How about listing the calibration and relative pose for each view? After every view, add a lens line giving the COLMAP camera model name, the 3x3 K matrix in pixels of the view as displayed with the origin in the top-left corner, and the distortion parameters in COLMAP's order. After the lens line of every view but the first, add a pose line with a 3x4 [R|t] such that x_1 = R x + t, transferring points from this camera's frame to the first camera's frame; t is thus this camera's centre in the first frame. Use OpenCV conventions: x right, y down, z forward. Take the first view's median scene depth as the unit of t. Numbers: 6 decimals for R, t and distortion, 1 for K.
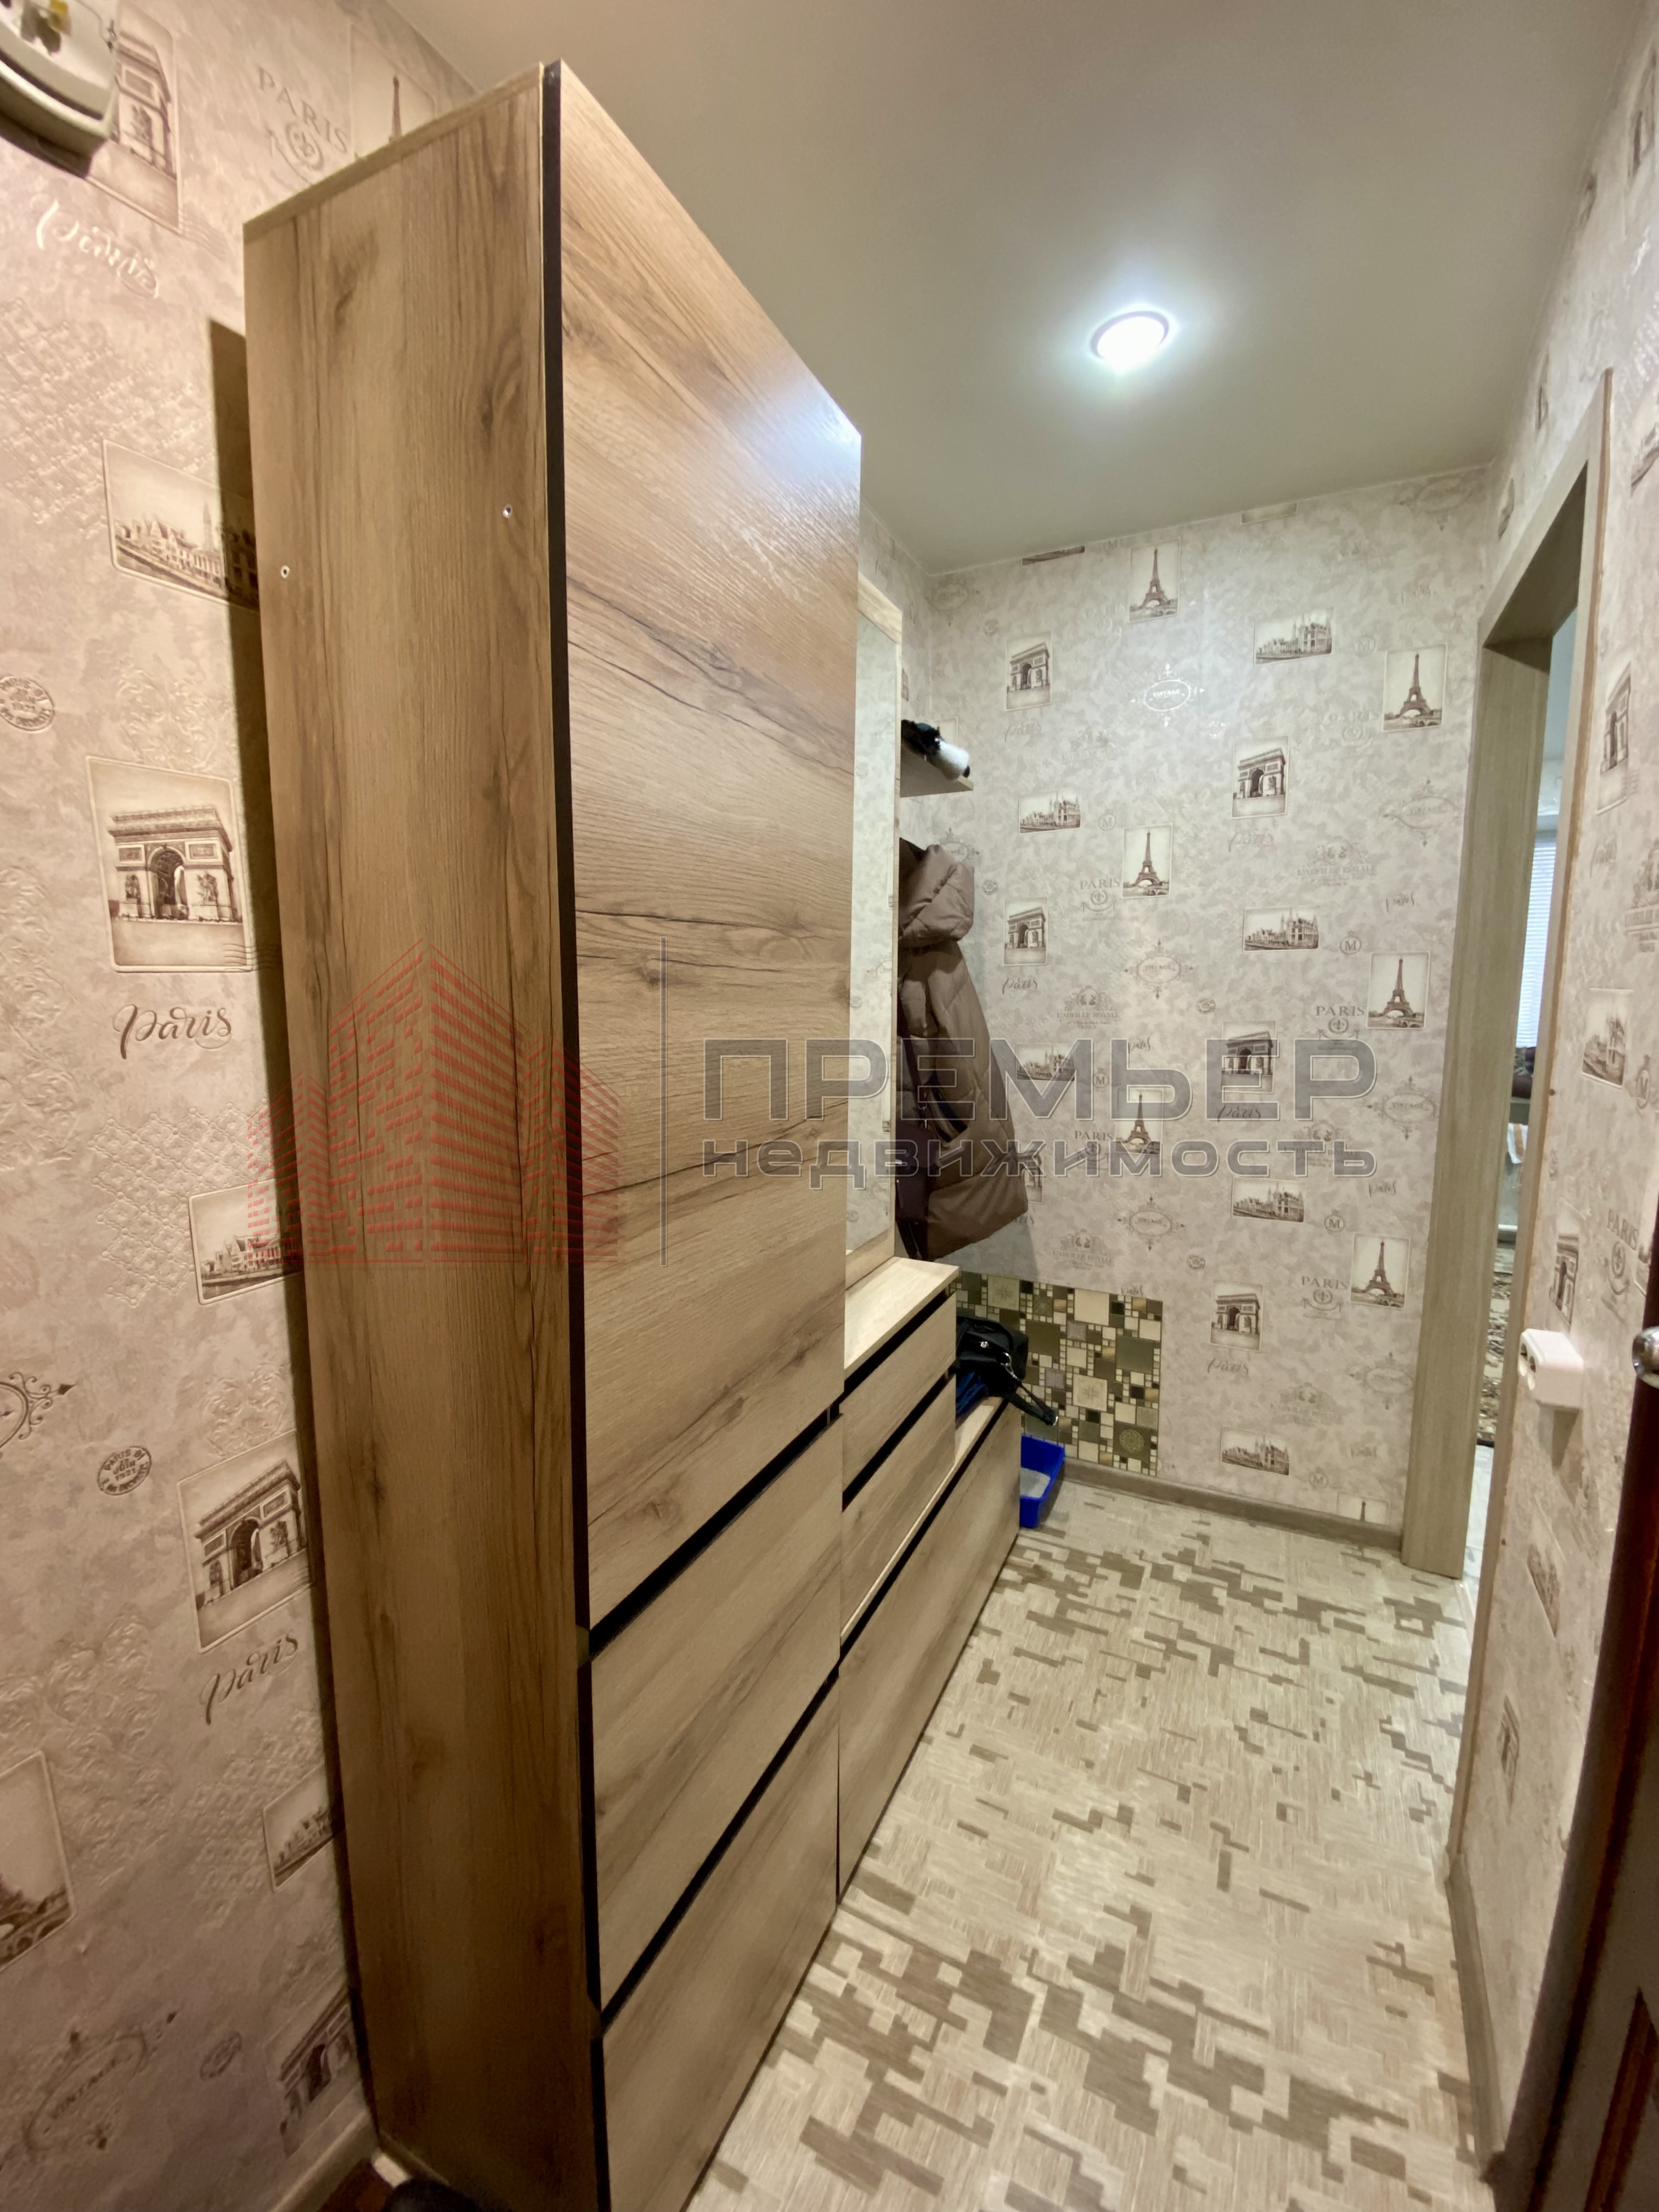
lens RADIAL K [[886.3, 0, 832.4], [0, 886.3, 1104.3], [0, 0, 1]] dist [0.010218, -0.017504]
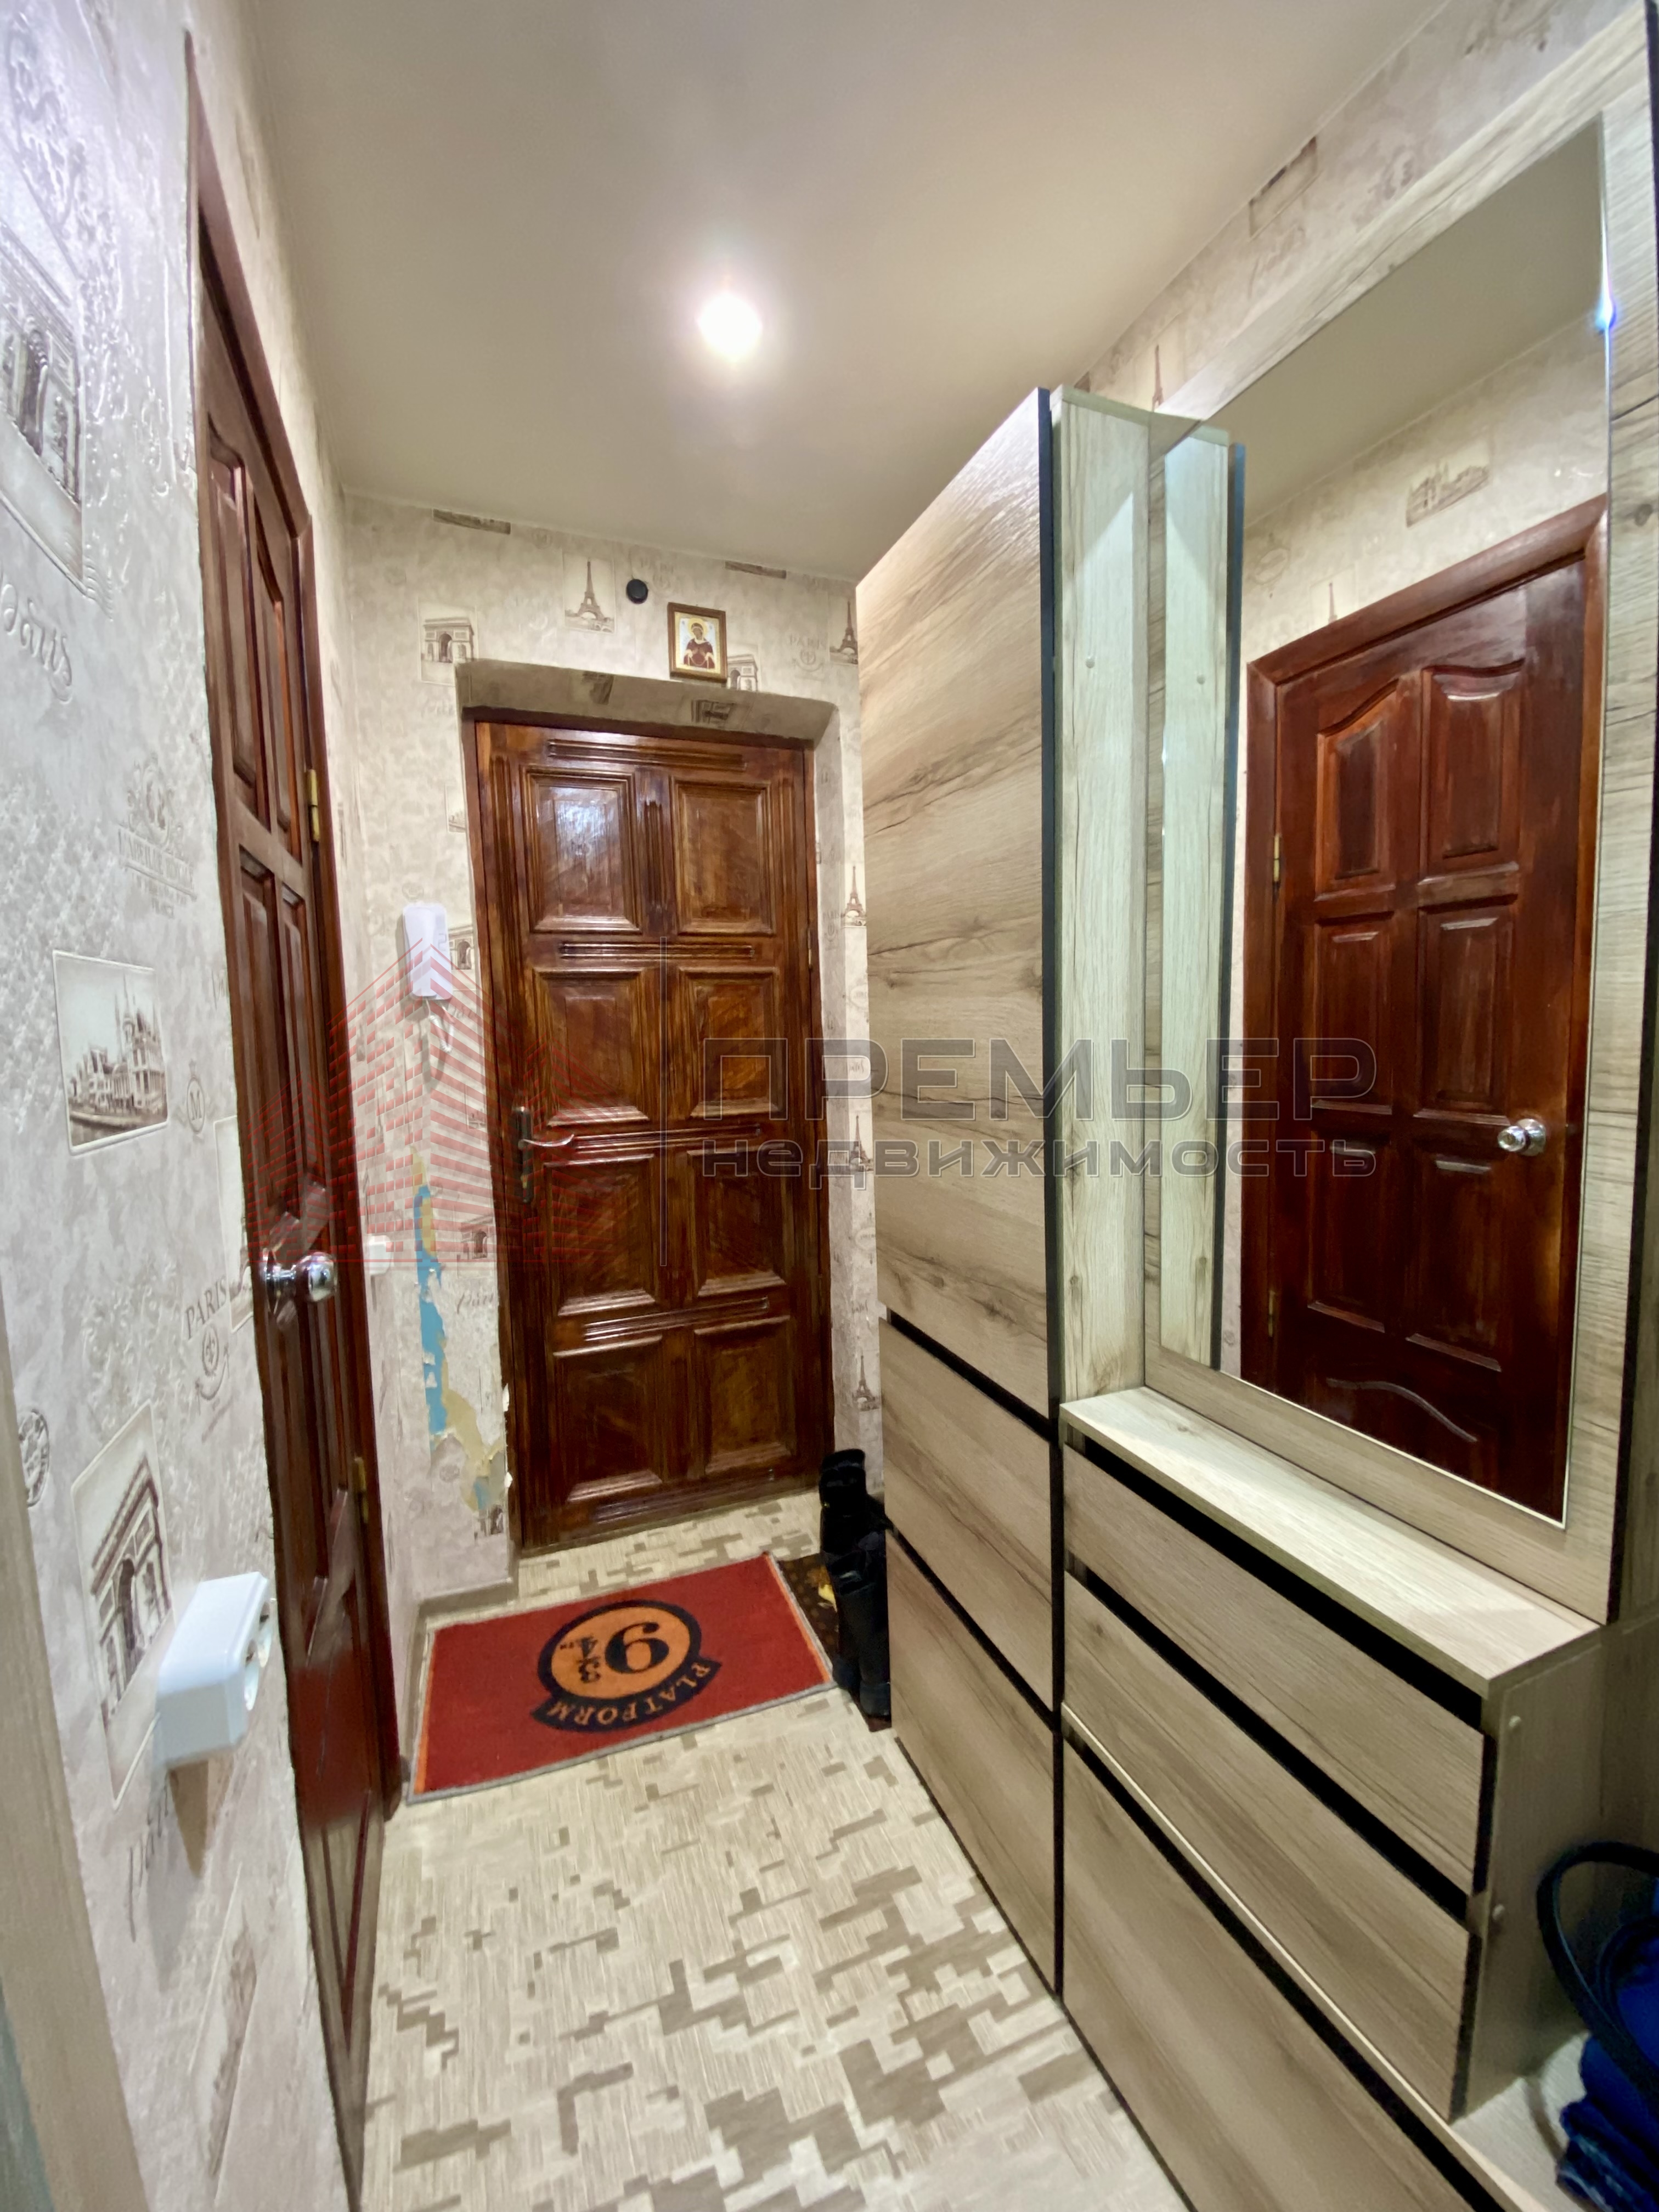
lens RADIAL K [[886.3, 0, 832.4], [0, 886.3, 1104.3], [0, 0, 1]] dist [0.010218, -0.017504]
pose [[-0.663007, 0.088007, -0.743422, 0.769429], [-0.075707, 0.980092, 0.183542, -0.134488], [0.744775, 0.177972, -0.643146, 1.289406]]
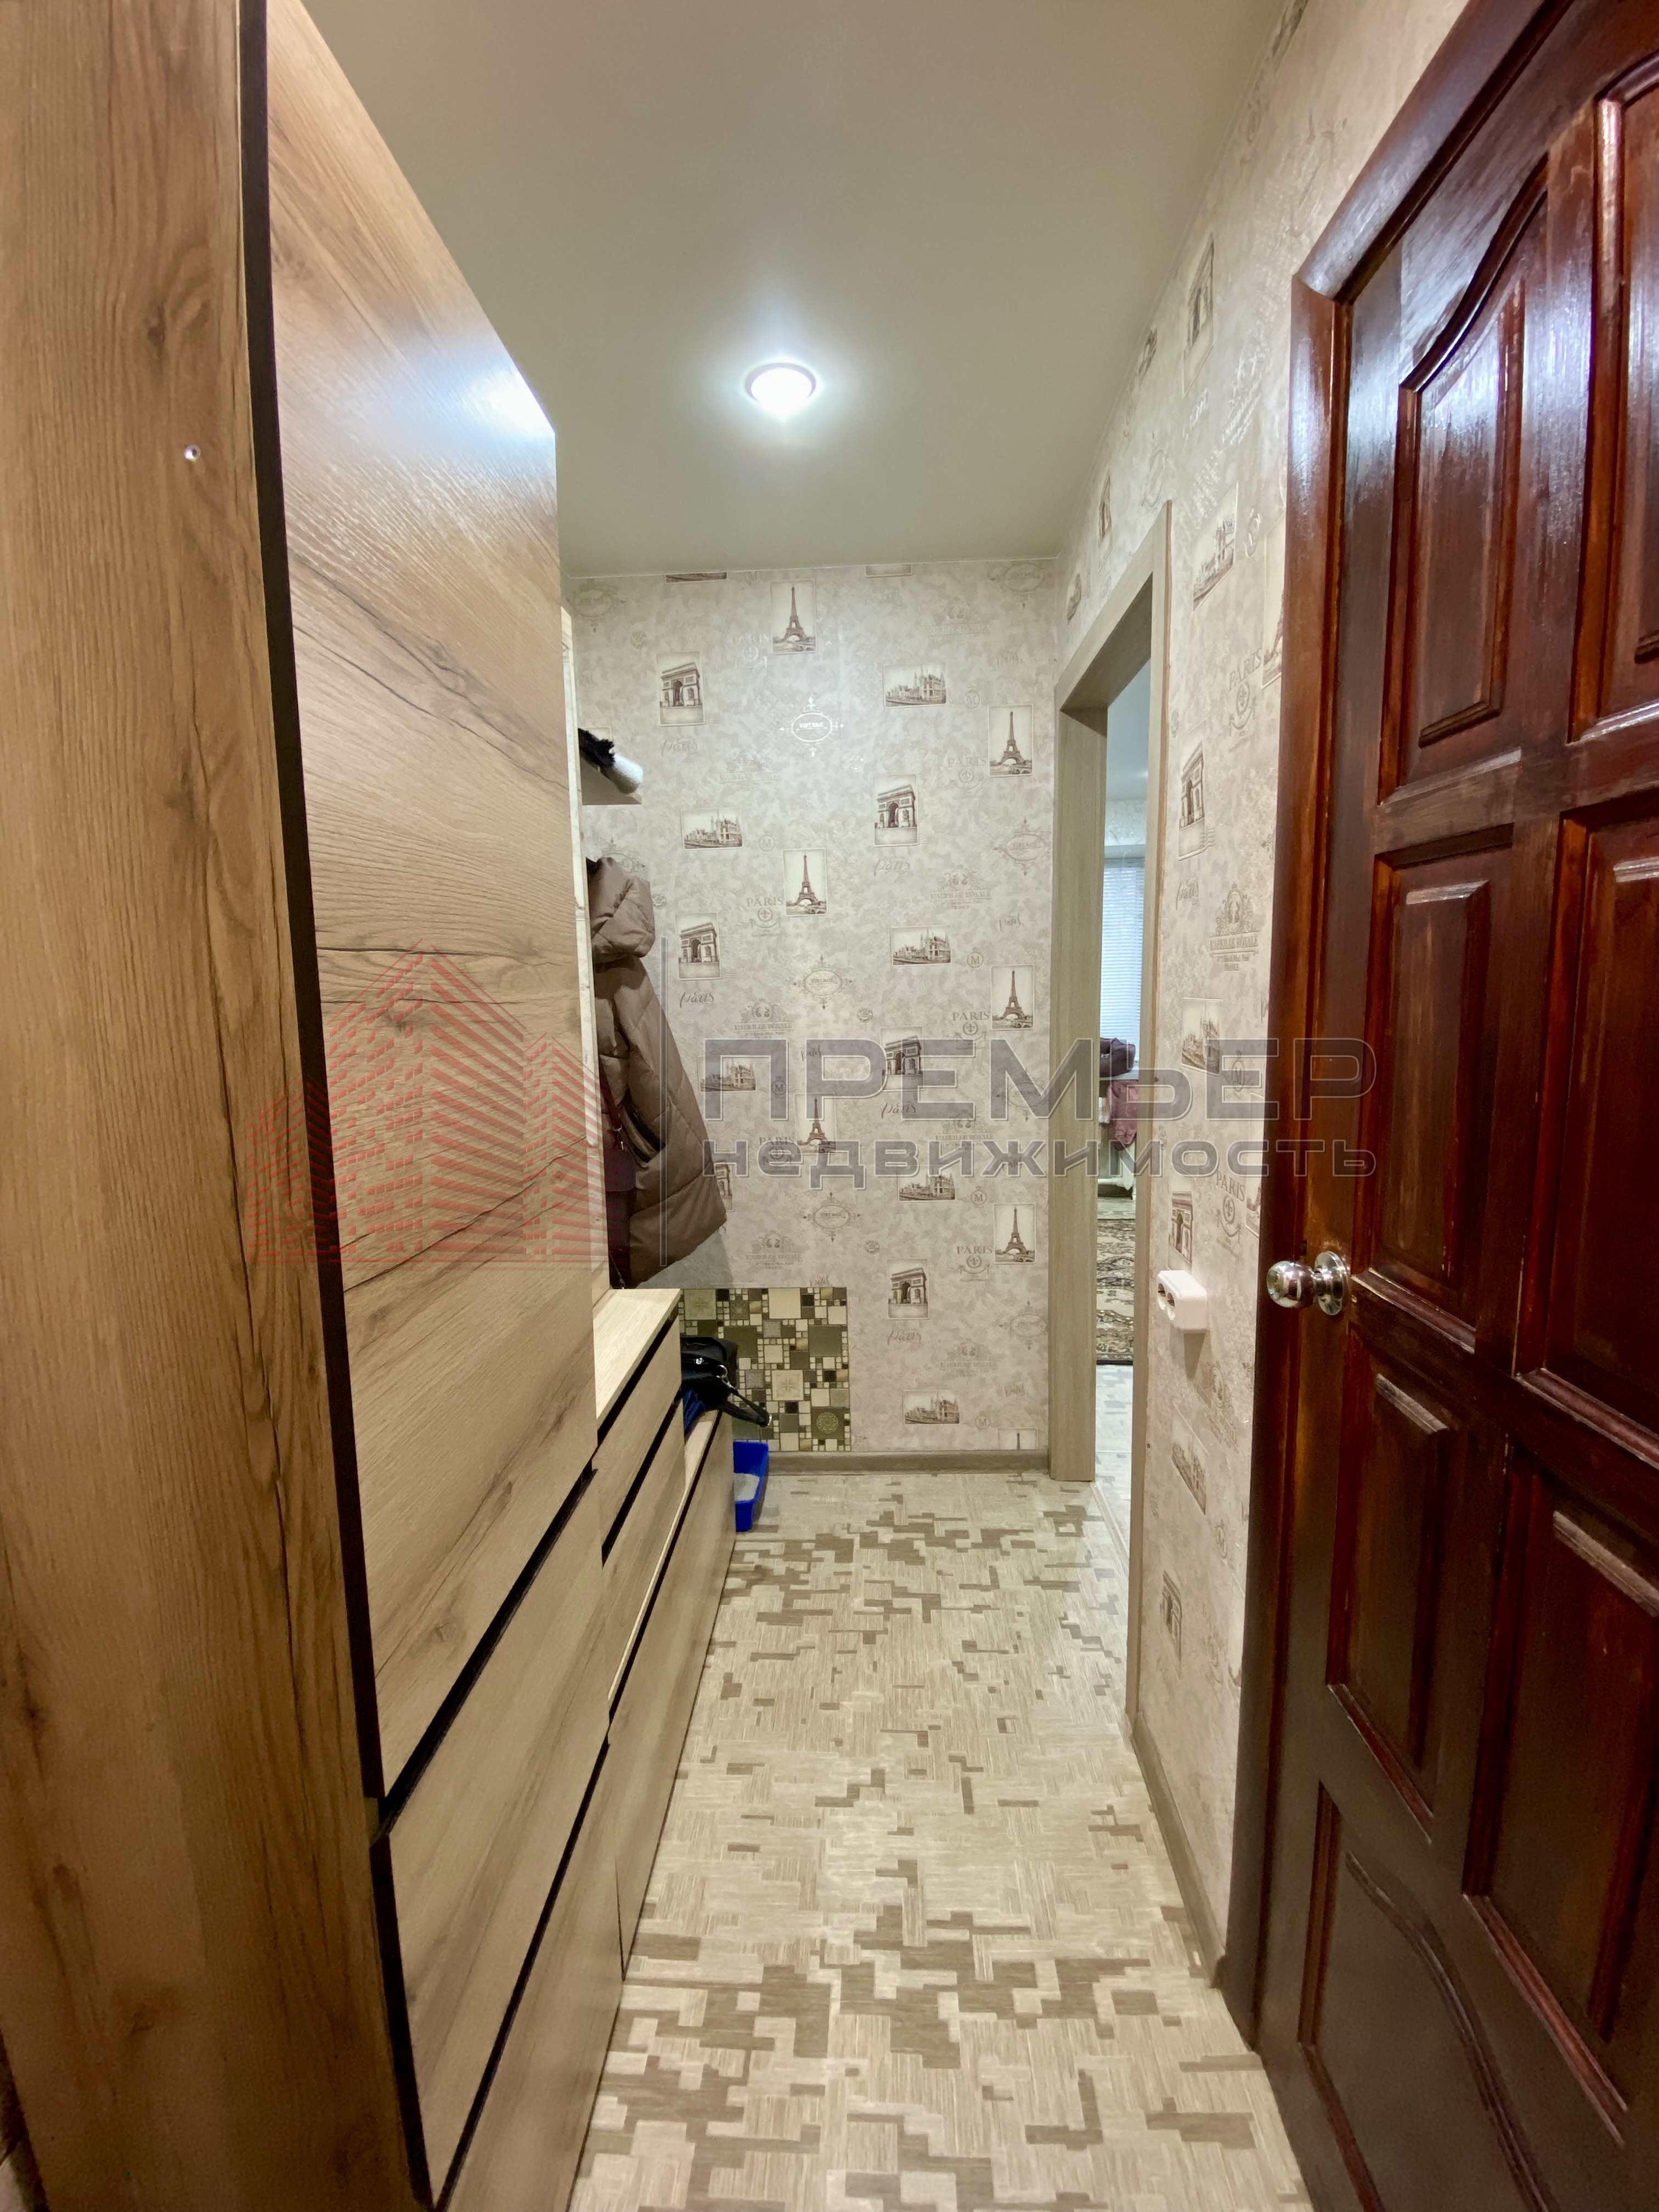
lens RADIAL K [[886.3, 0, 832.4], [0, 886.3, 1104.3], [0, 0, 1]] dist [0.010218, -0.017504]
pose [[0.915115, -0.073538, 0.396429, -0.097185], [0.075991, 0.997063, 0.009540, -0.023171], [-0.395966, 0.021395, 0.918016, 0.028112]]
